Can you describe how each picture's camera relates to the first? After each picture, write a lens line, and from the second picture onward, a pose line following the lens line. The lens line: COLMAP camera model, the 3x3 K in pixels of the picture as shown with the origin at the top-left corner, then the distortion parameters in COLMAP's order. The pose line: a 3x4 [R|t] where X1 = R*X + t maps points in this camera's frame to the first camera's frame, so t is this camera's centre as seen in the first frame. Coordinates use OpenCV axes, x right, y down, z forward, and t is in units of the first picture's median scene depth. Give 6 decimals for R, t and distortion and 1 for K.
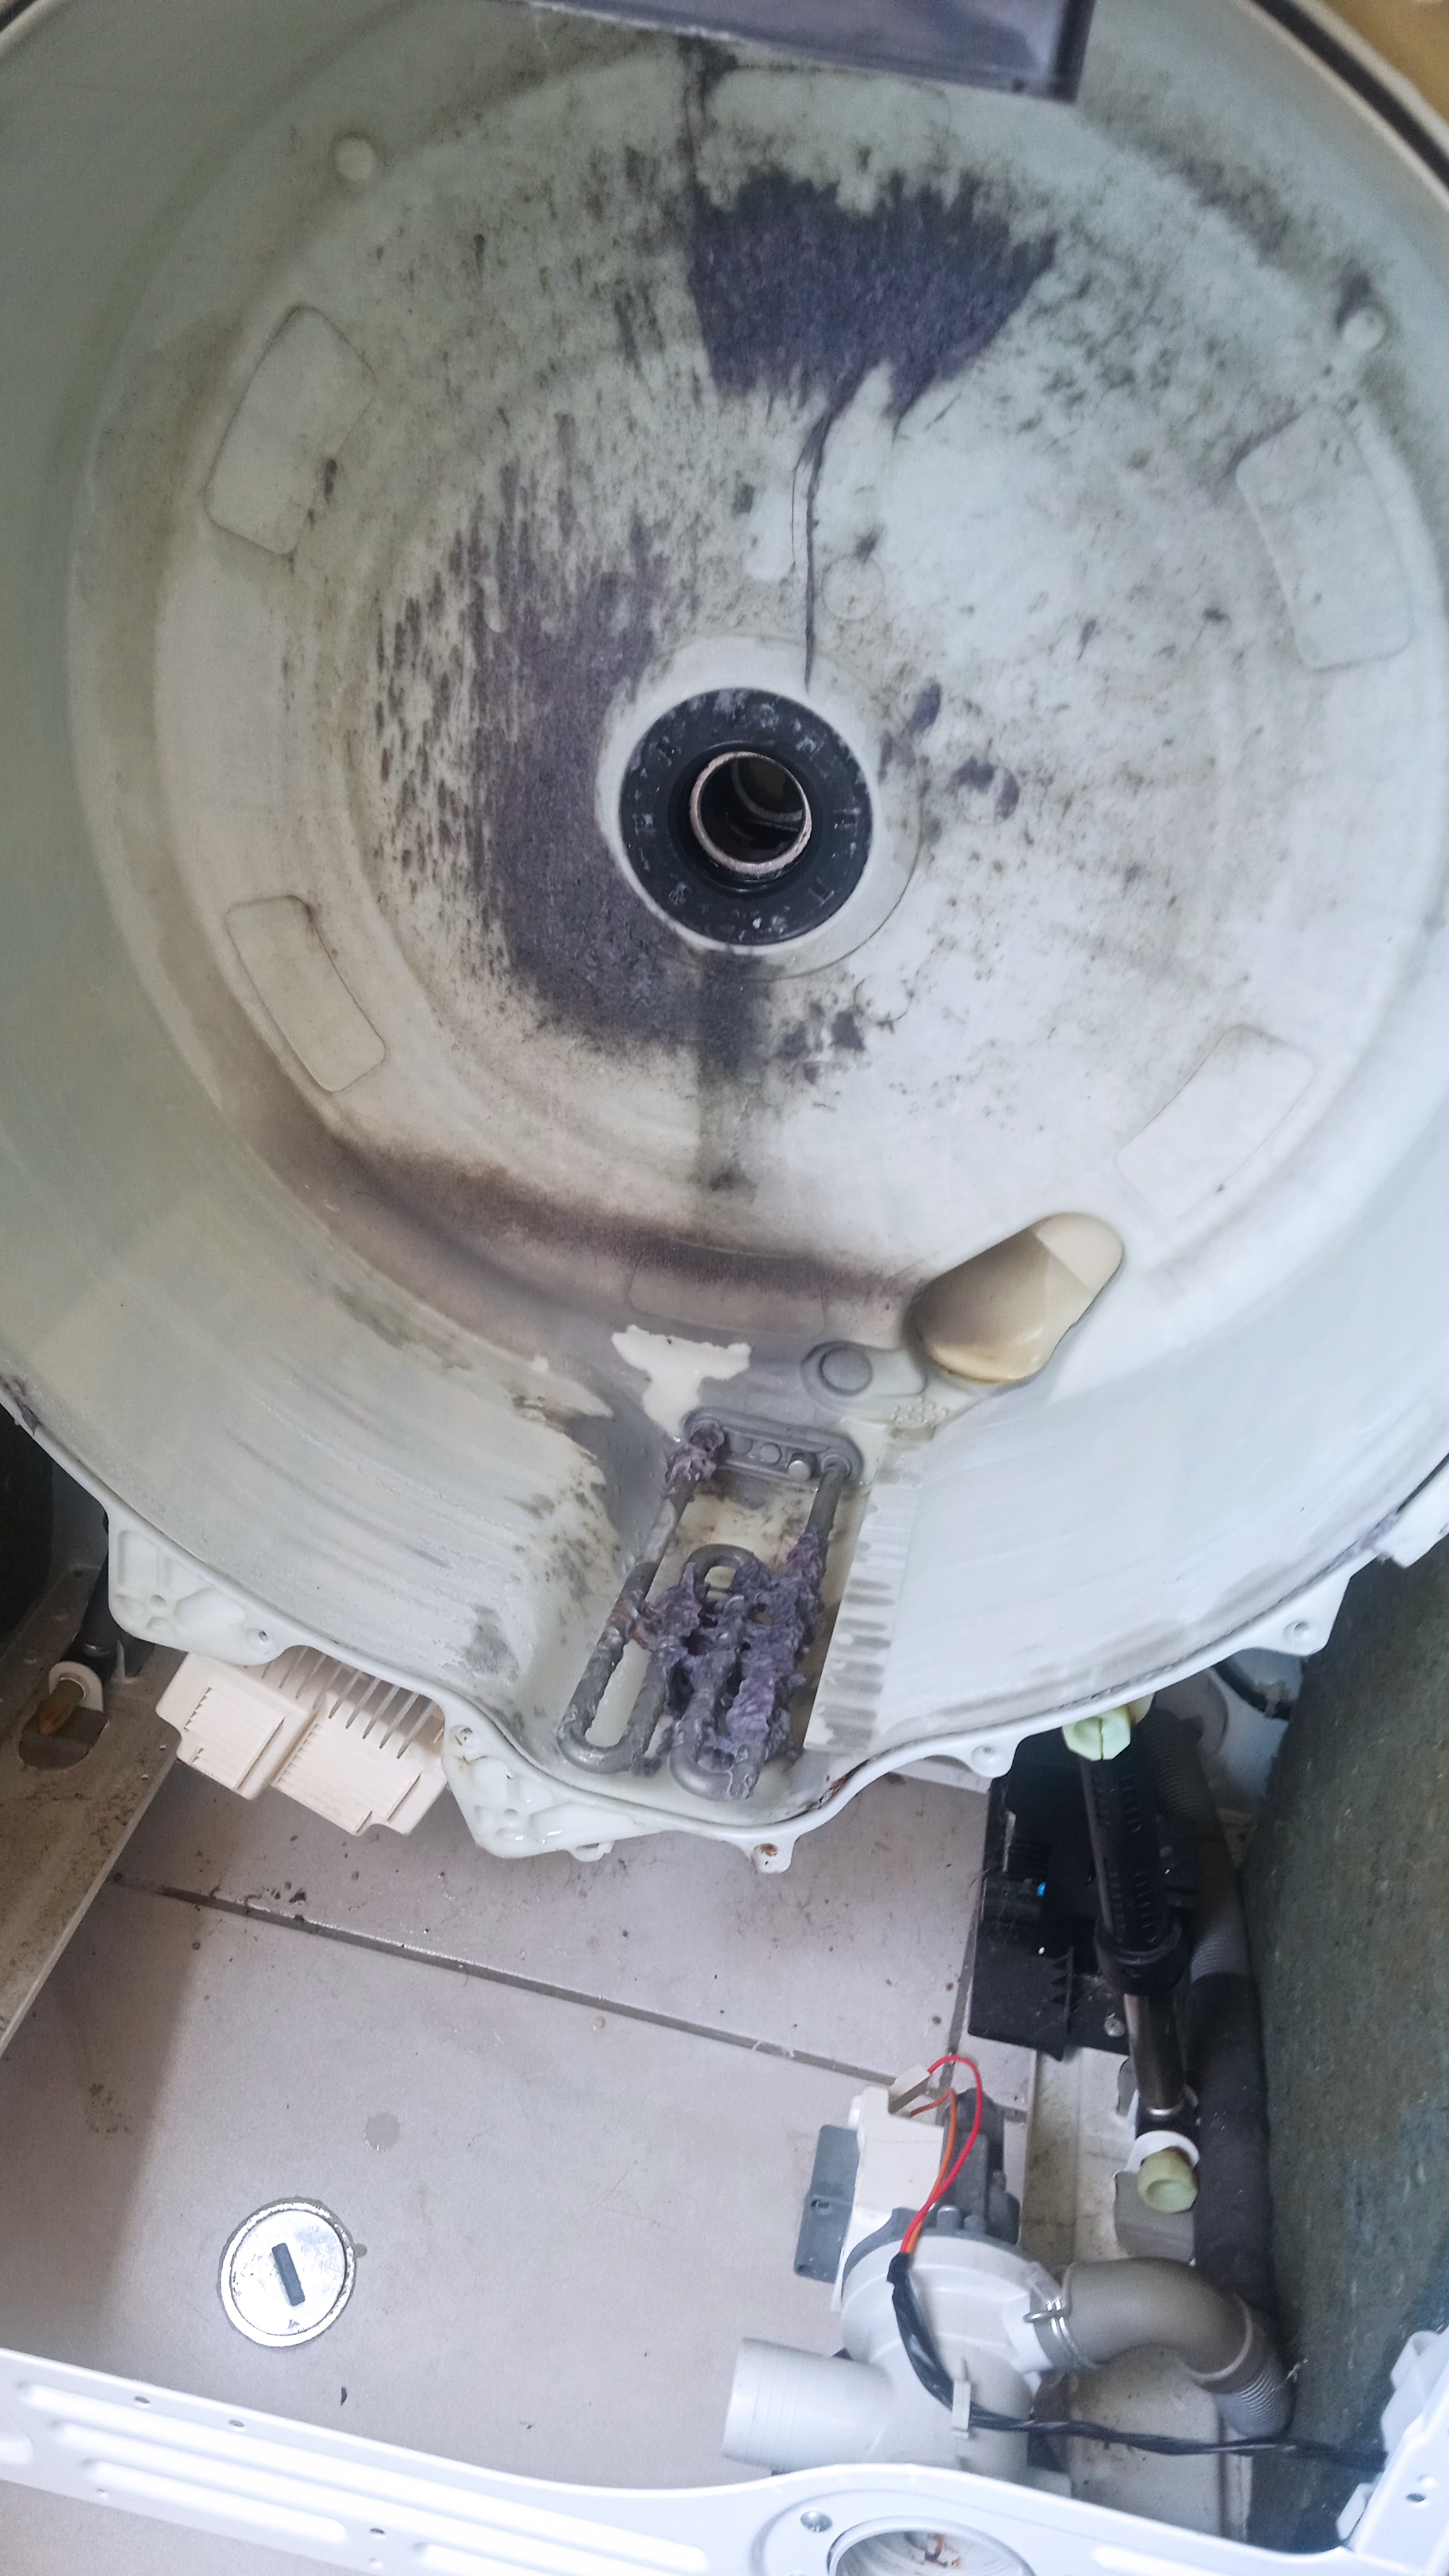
lens RADIAL K [[2100.6, 0, 735.5], [0, 2100.6, 1304.6], [0, 0, 1]] dist [0.009981, -0.001945]
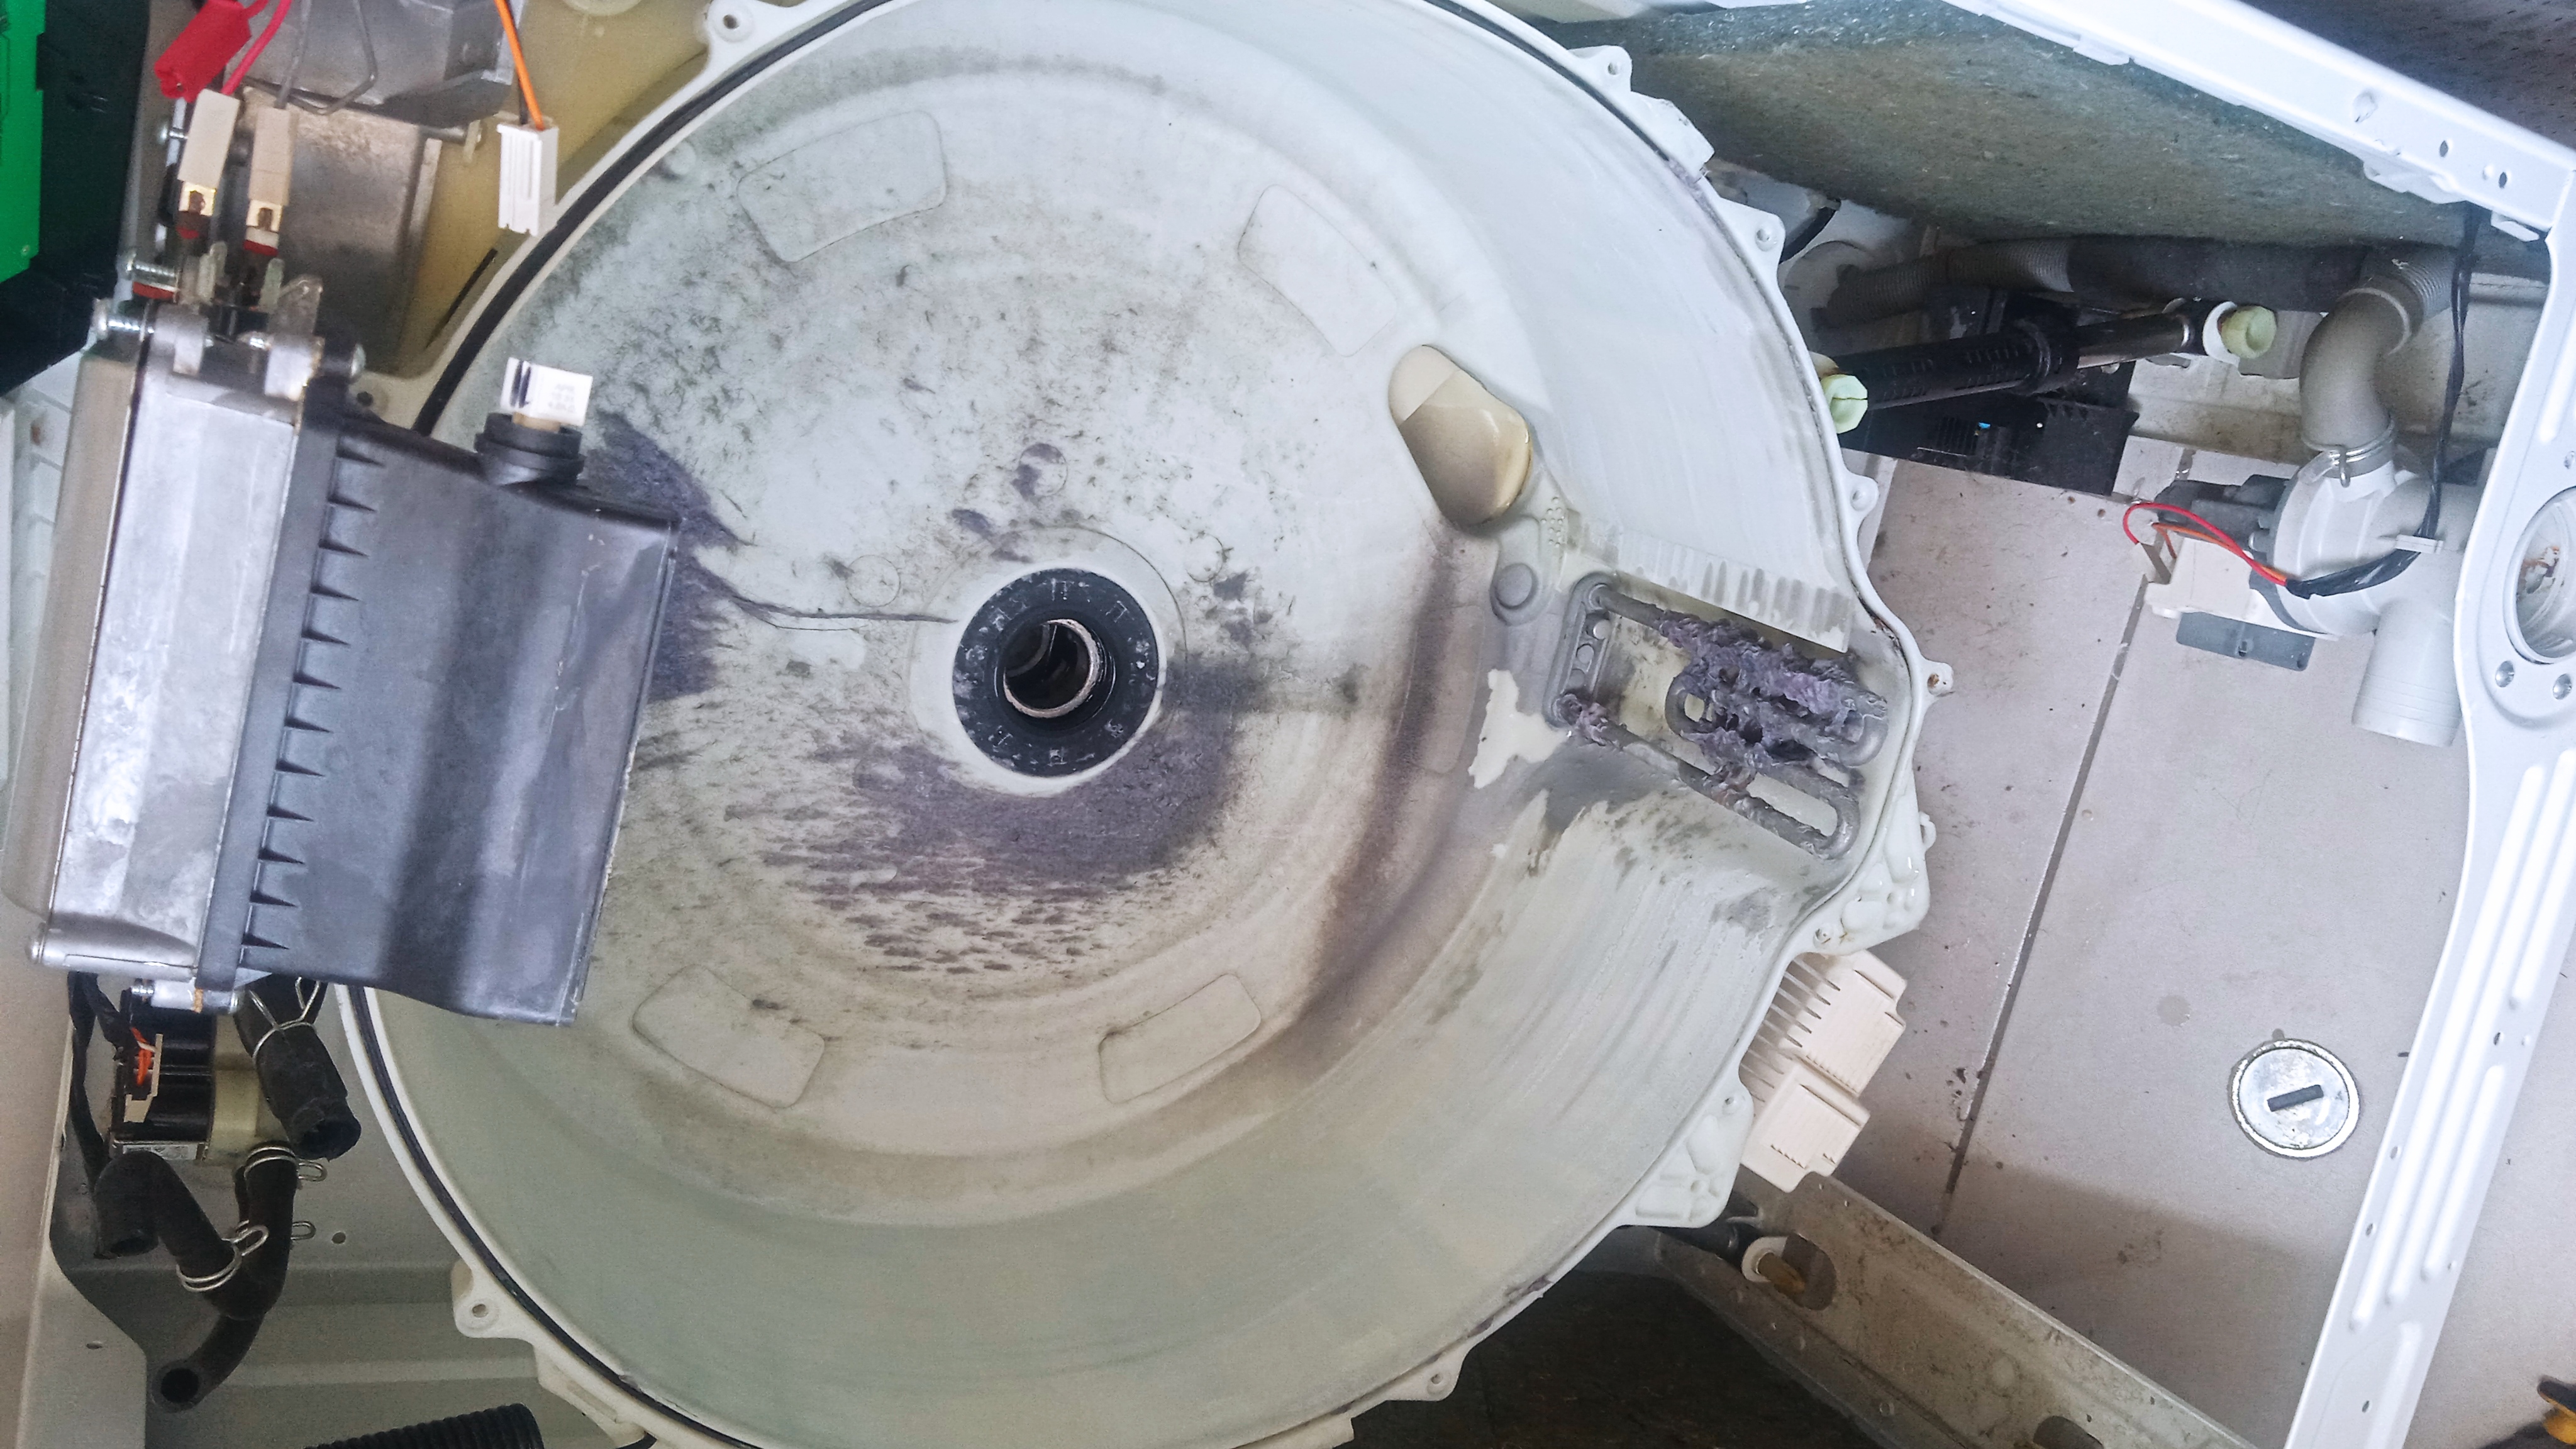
lens RADIAL K [[2073.4, 0, 1285.8], [0, 2073.4, 729.9], [0, 0, 1]] dist [-0.002797, -0.009394]
pose [[0.029766, -0.997704, -0.060826, 0.048298], [0.997924, 0.033138, -0.055218, -0.034857], [0.057107, -0.059056, 0.996620, -0.169209]]
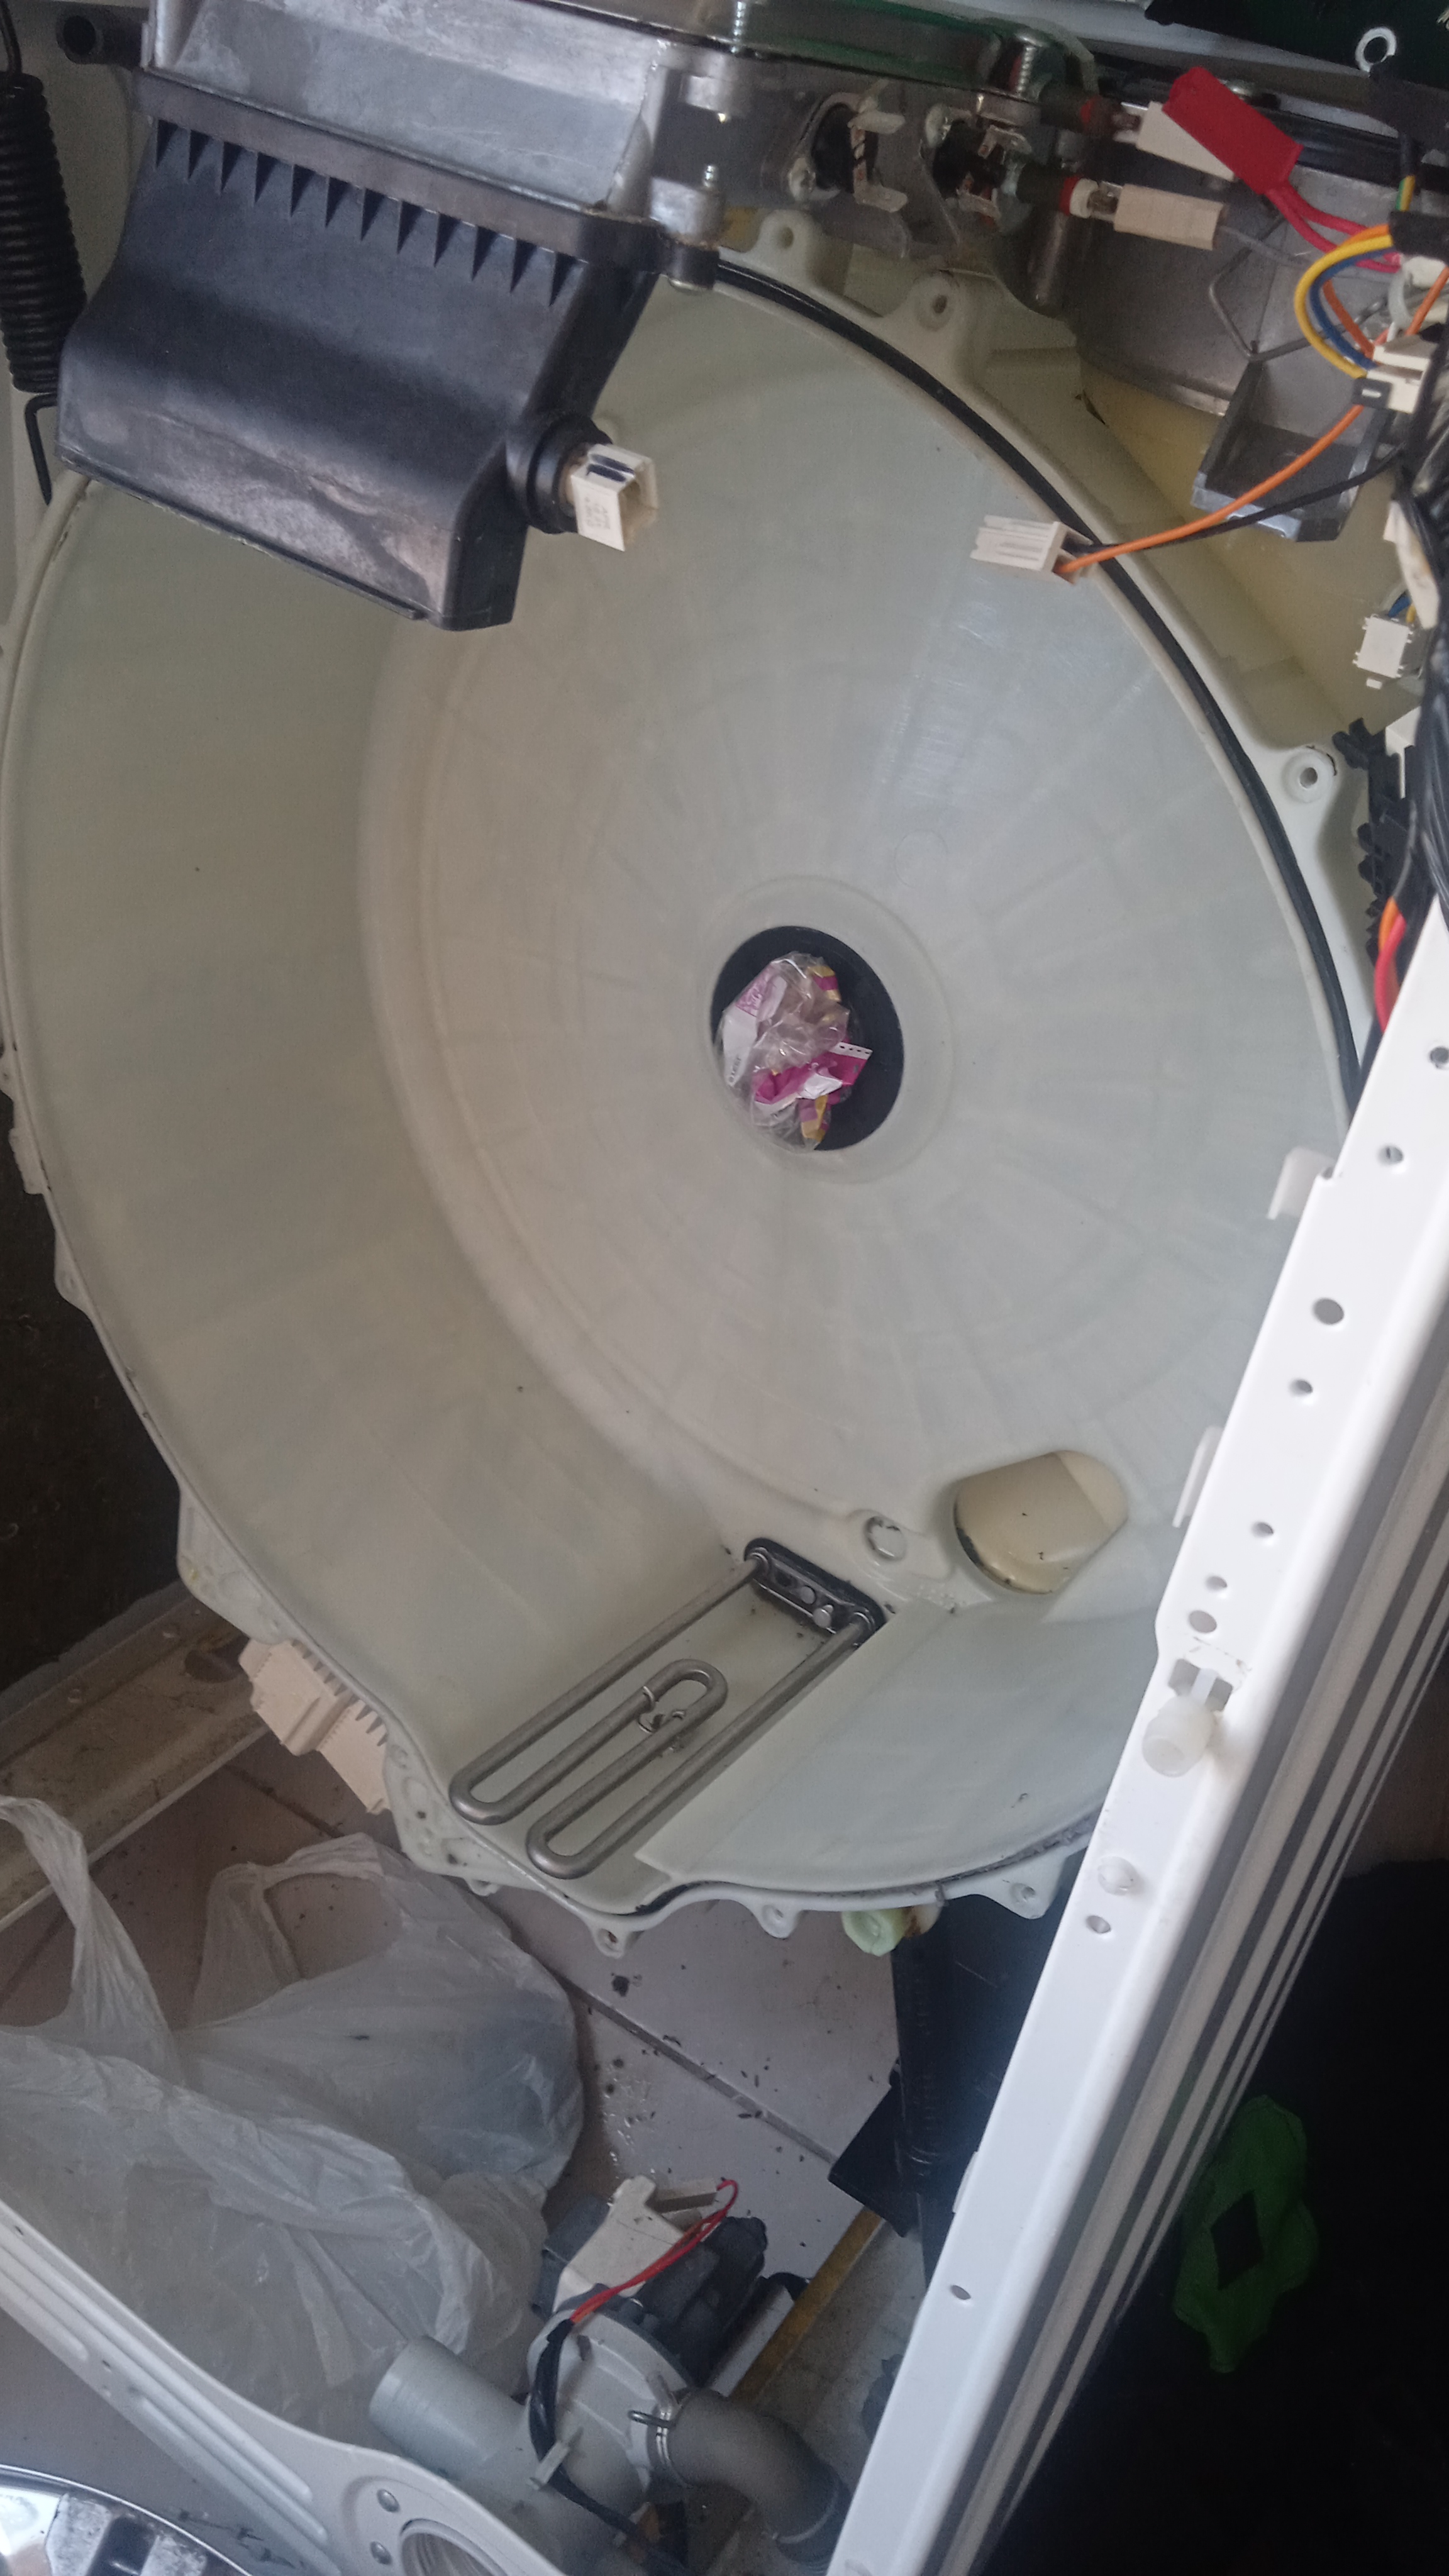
lens RADIAL K [[2123.8, 0, 724.5], [0, 2123.8, 1288.0], [0, 0, 1]] dist [0.021463, -0.045353]
pose [[0.914425, 0.234196, -0.330119, 0.367146], [-0.243713, 0.969762, 0.012893, -0.103759], [0.323156, 0.068665, 0.943851, -0.068270]]
